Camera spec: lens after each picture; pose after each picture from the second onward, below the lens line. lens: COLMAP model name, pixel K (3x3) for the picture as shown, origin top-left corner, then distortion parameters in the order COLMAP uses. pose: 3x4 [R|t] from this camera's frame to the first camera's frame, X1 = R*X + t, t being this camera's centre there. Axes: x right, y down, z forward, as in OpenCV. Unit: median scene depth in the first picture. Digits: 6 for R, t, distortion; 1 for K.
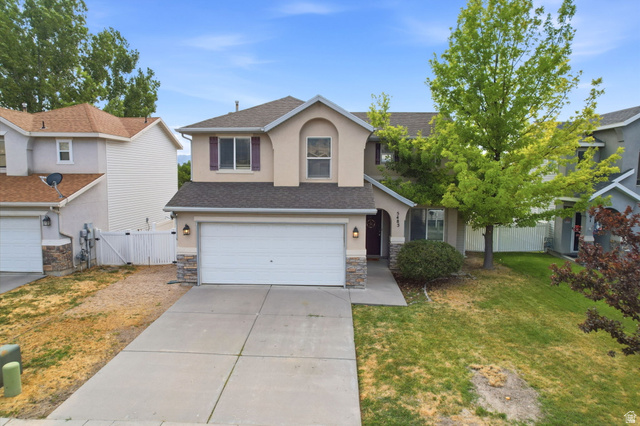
lens RADIAL K [[402.5, 0, 320.0], [0, 402.5, 213.0], [0, 0, 1]] dist [-0.073169, 0.061875]
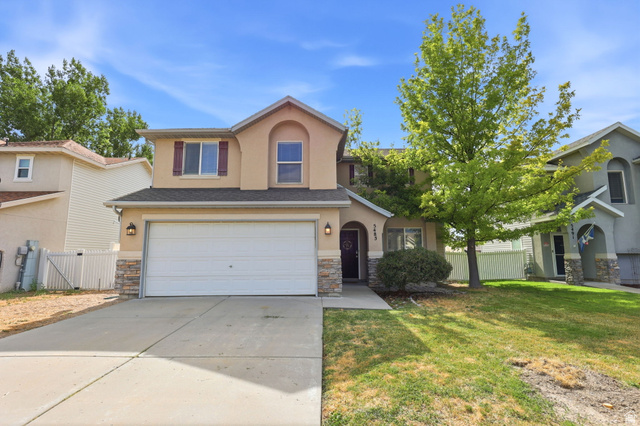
lens RADIAL K [[326.7, 0, 321.9], [0, 326.7, 211.2], [0, 0, 1]] dist [0.001424, 0.000593]
pose [[0.999185, -0.007182, 0.039722, 0.044395], [0.016050, 0.973601, -0.227691, 0.161763], [-0.037038, 0.228143, 0.972923, 0.278345]]
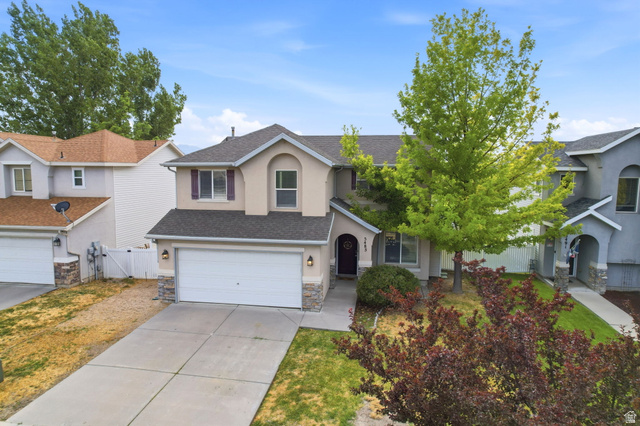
lens RADIAL K [[402.5, 0, 320.0], [0, 402.5, 213.0], [0, 0, 1]] dist [-0.073169, 0.061875]
pose [[0.993453, 0.011077, -0.113699, 0.223175], [-0.009779, 0.999881, 0.011960, -0.089716], [0.113818, -0.010770, 0.993443, -0.079451]]
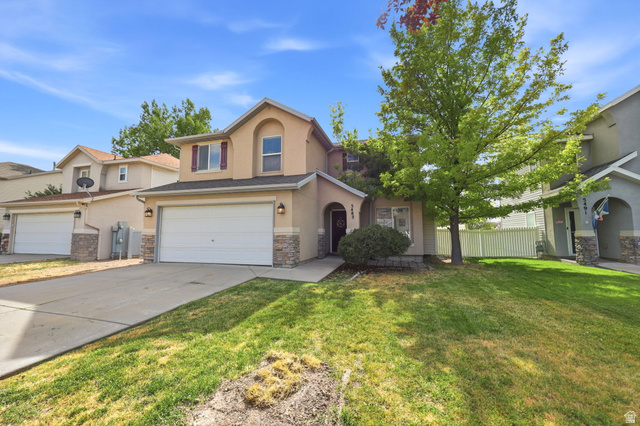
lens RADIAL K [[254.2, 0, 320.6], [0, 254.2, 210.8], [0, 0, 1]] dist [-0.001465, 0.000029]
pose [[0.968892, -0.031513, -0.245470, 0.315941], [-0.014196, 0.983150, -0.182248, 0.156250], [0.247077, 0.180064, 0.952119, 0.395427]]
